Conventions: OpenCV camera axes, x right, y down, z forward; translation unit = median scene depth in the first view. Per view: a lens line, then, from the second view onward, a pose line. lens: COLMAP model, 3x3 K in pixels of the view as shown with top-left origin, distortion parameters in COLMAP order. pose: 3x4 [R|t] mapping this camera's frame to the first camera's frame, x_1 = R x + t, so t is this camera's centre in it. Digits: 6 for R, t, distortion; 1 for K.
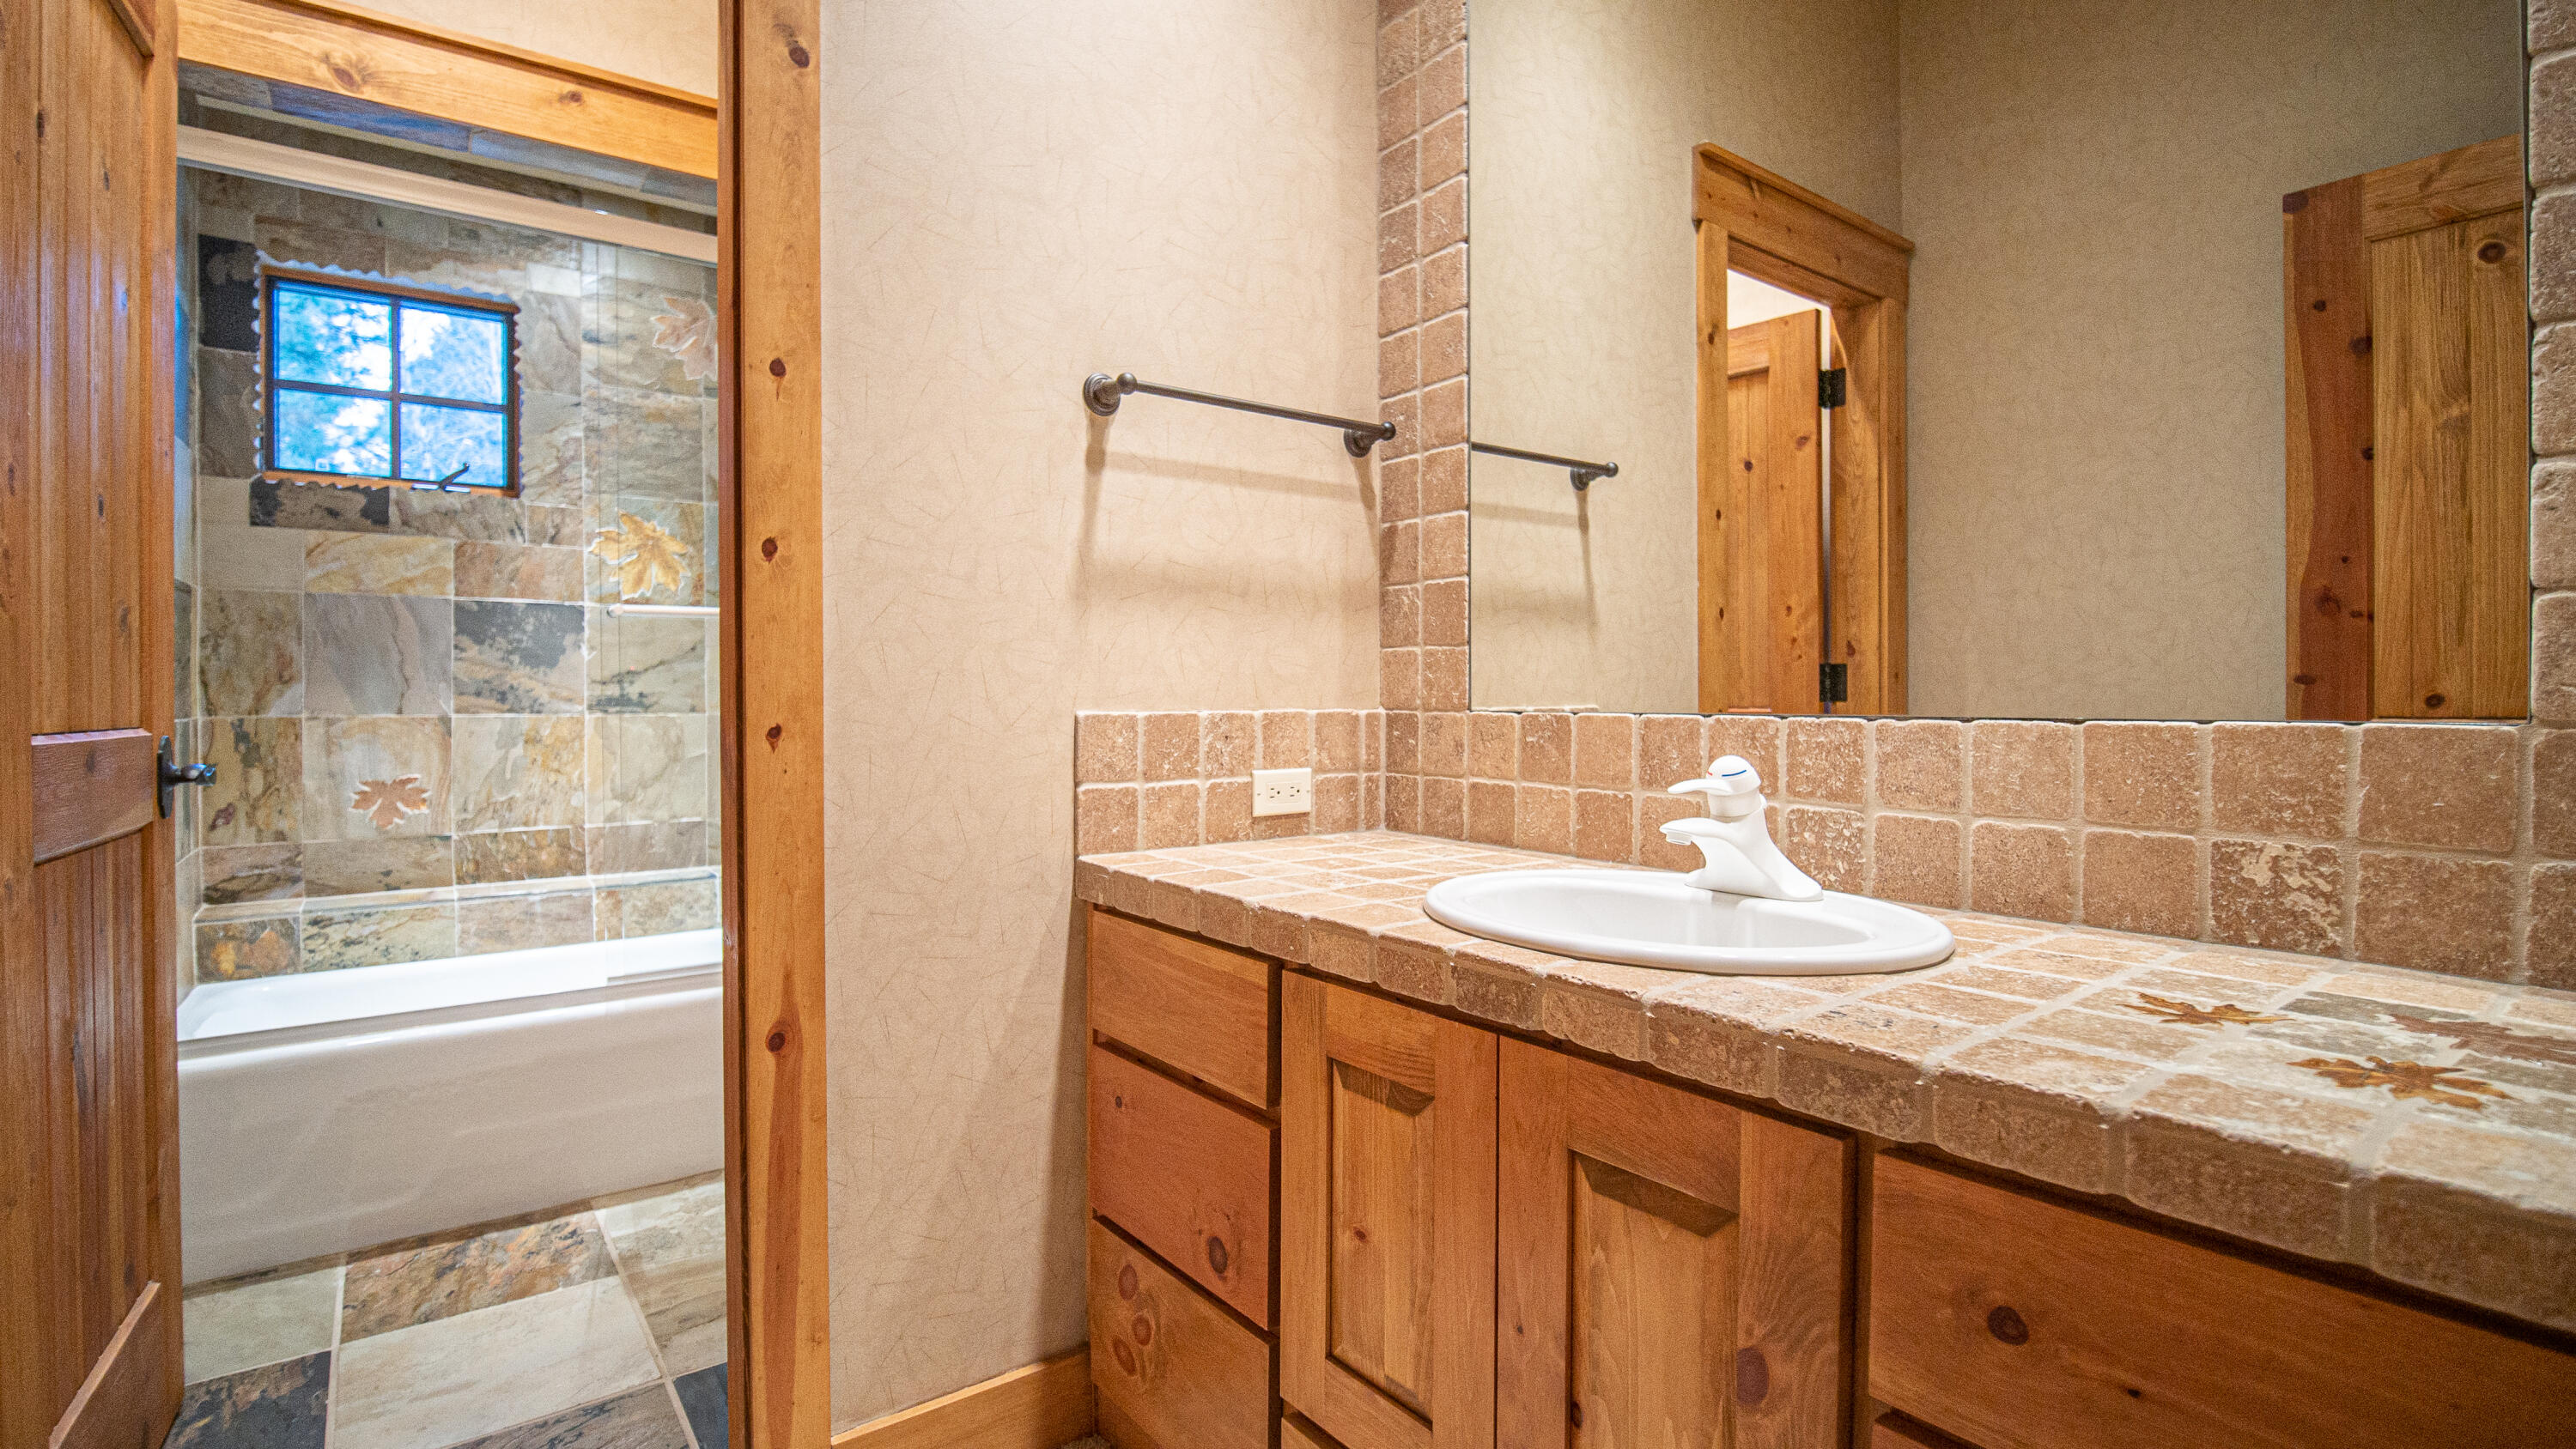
lens RADIAL K [[1161.4, 0, 1270.9], [0, 1161.4, 715.0], [0, 0, 1]] dist [-0.016167, -0.001582]
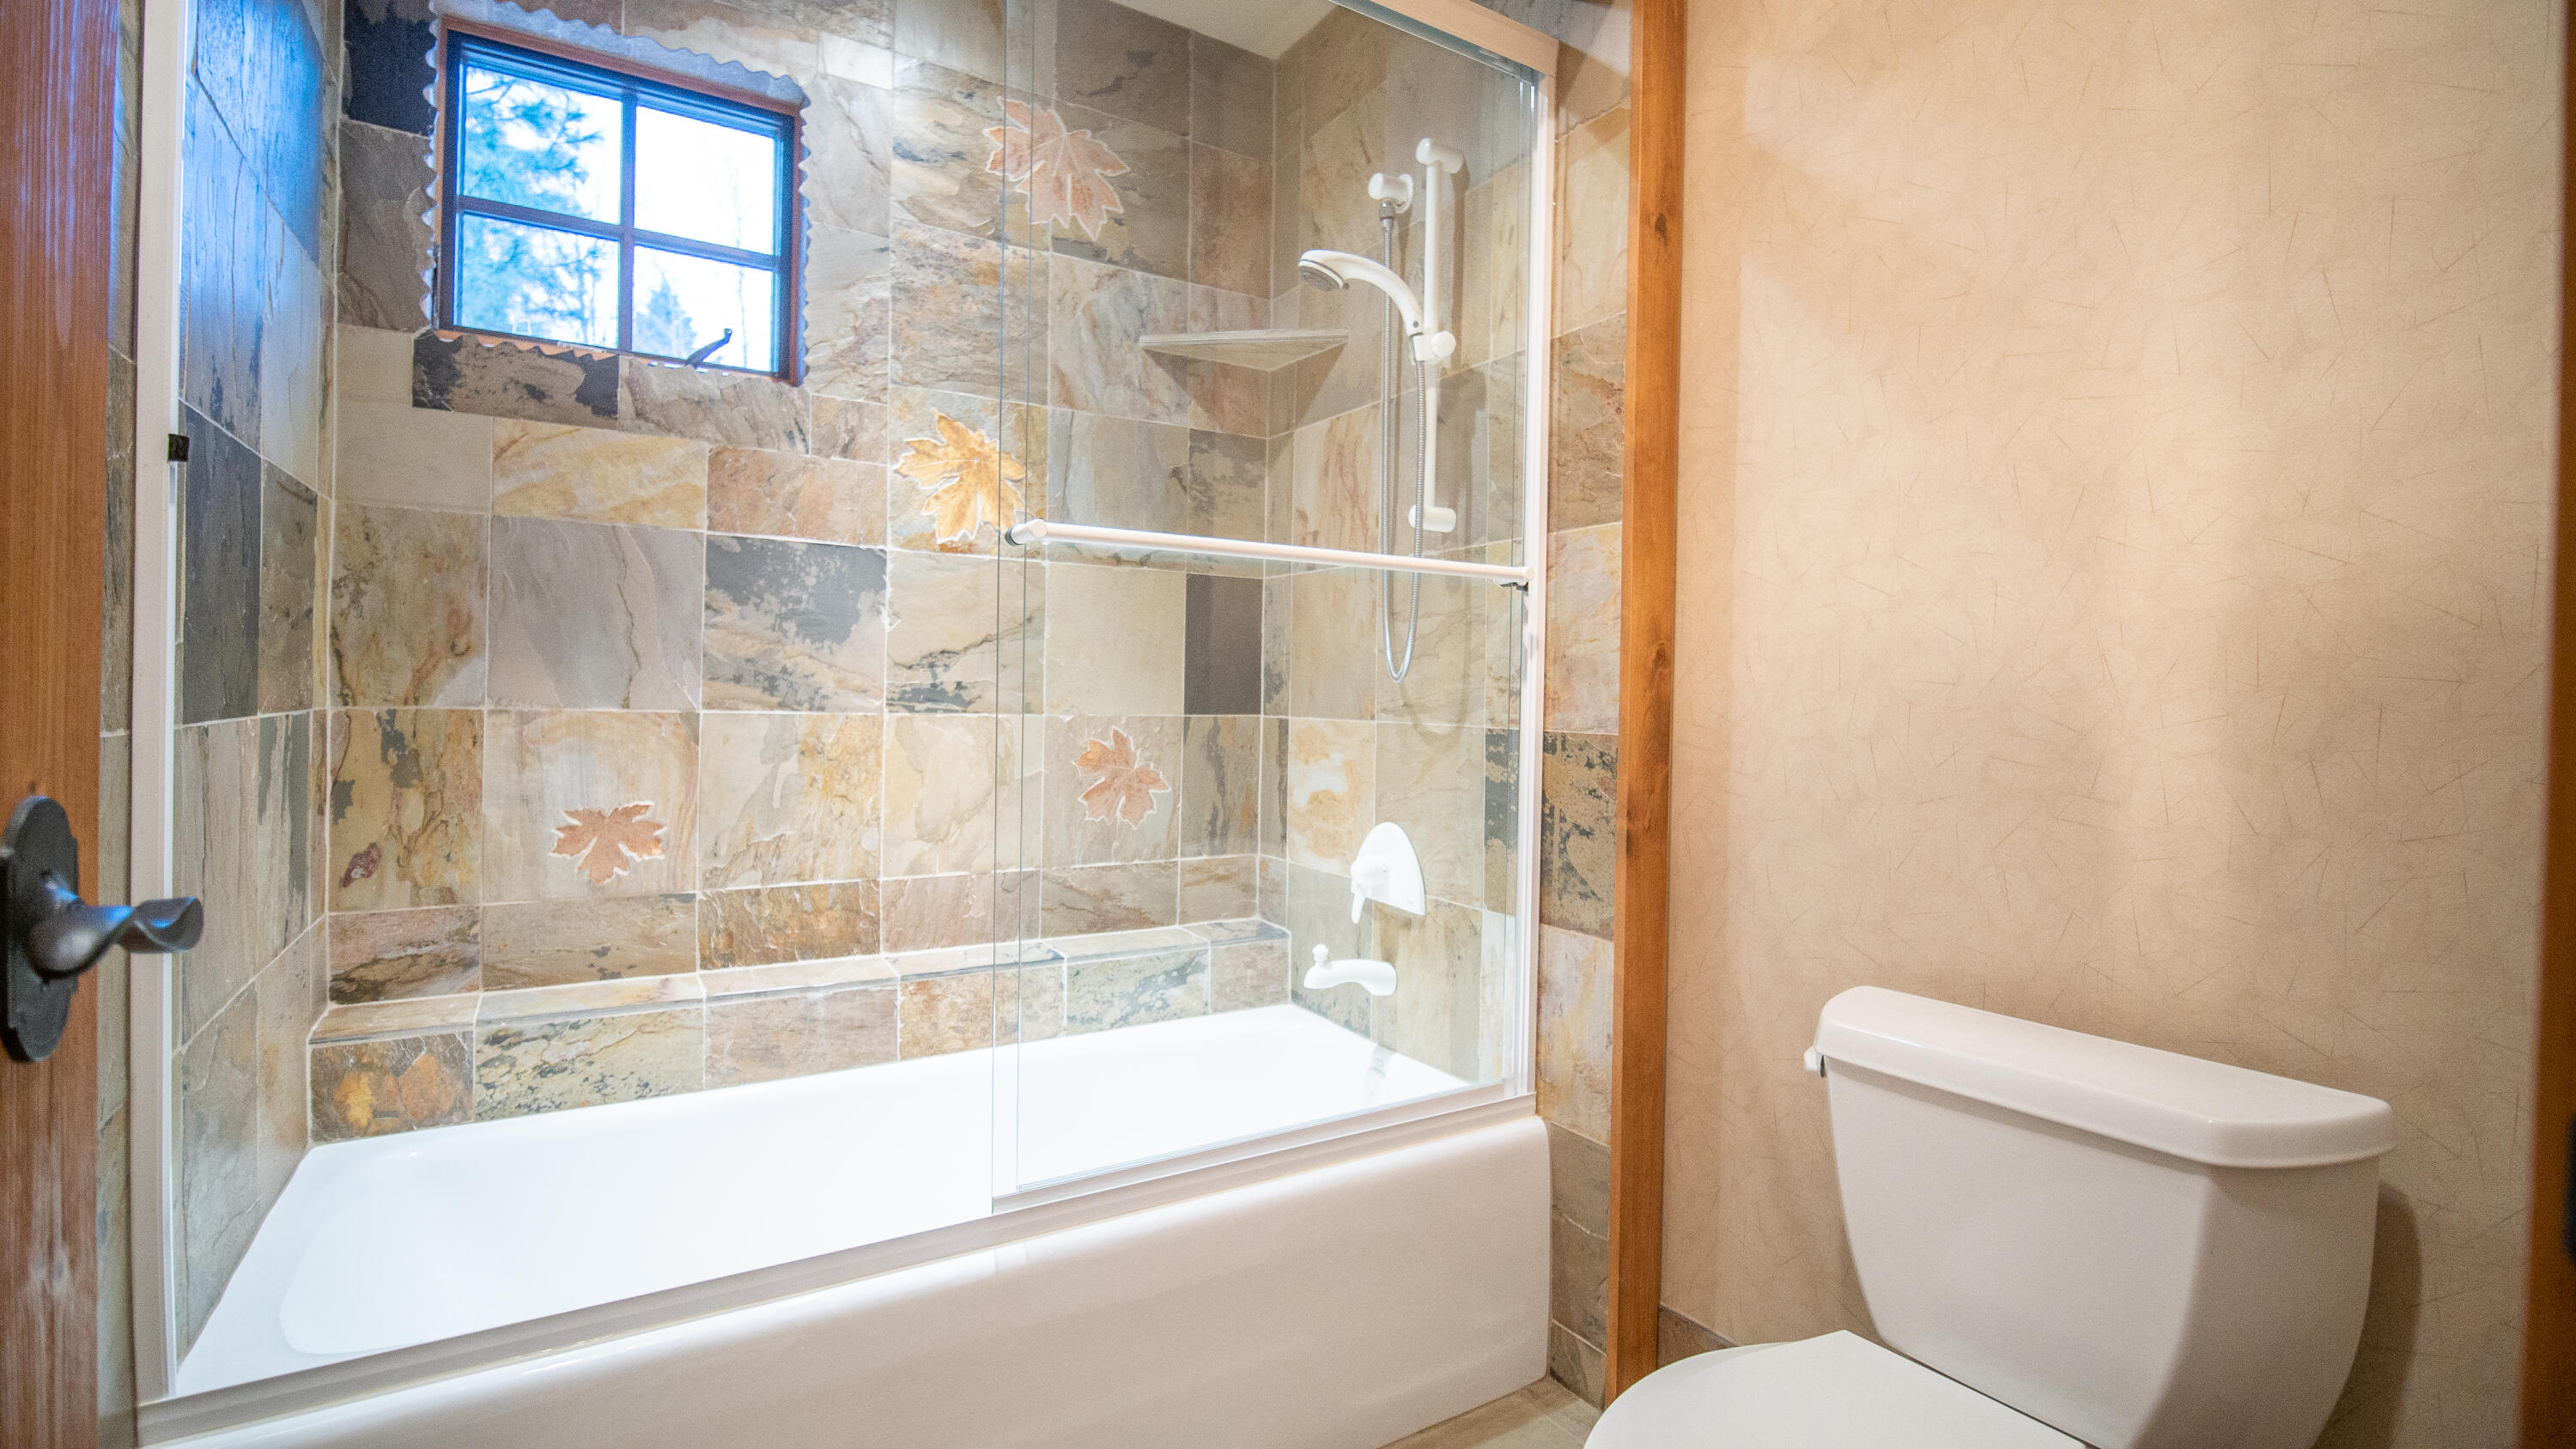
lens RADIAL K [[1161.4, 0, 1307.3], [0, 1161.4, 716.0], [0, 0, 1]] dist [-0.016167, -0.001582]
pose [[0.995993, 0.024131, -0.086115, -0.313327], [-0.023974, 0.999709, 0.002852, -0.007083], [0.086159, -0.000776, 0.996281, 0.378059]]
